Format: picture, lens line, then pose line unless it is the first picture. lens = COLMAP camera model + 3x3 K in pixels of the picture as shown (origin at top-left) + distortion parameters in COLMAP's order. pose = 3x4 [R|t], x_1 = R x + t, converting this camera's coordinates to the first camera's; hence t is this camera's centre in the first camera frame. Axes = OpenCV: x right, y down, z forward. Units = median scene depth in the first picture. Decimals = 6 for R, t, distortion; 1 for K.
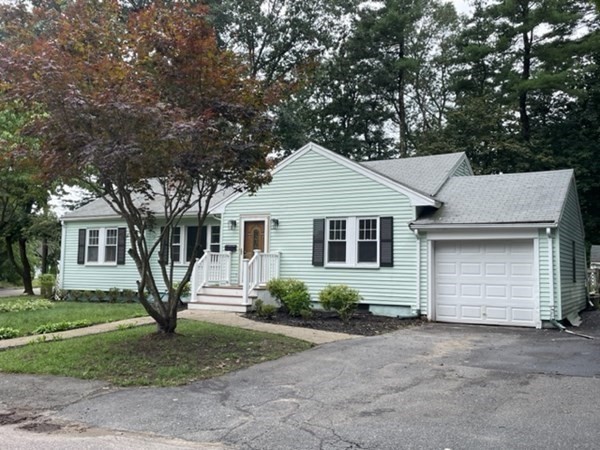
lens RADIAL K [[607.2, 0, 300.0], [0, 607.2, 225.0], [0, 0, 1]] dist [0.006095, 0.002243]
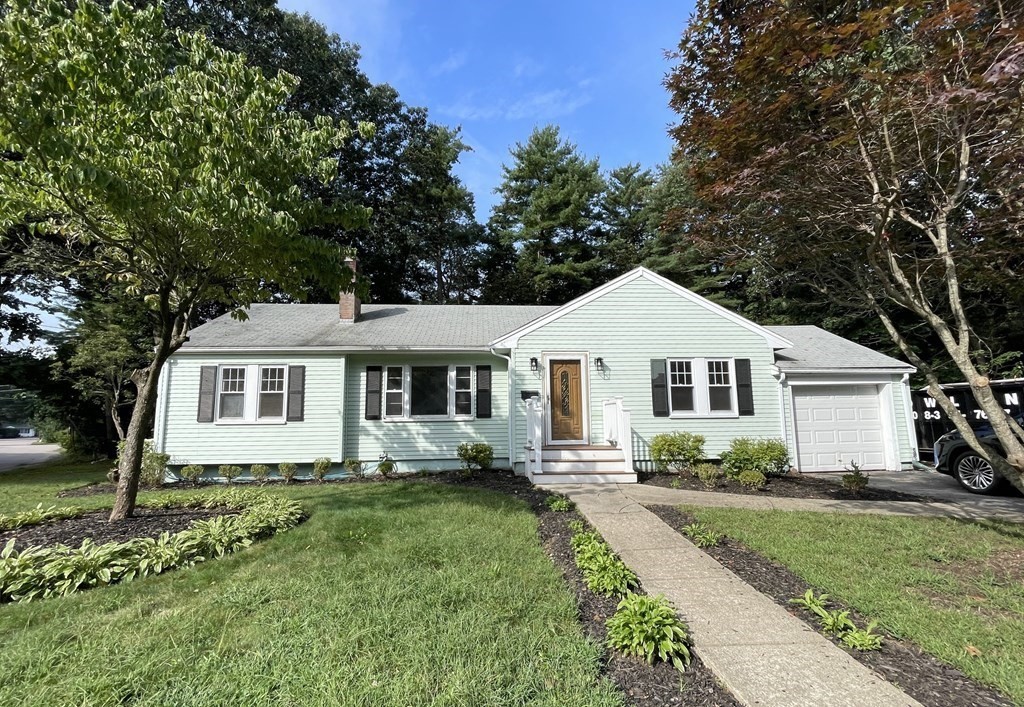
lens RADIAL K [[599.2, 0, 512.0], [0, 599.2, 353.5], [0, 0, 1]] dist [0.000764, 0.000054]
pose [[0.807947, 0.038062, 0.588025, -0.608659], [-0.014116, 0.998875, -0.045261, 0.021707], [-0.589087, 0.028268, 0.807575, 0.457852]]
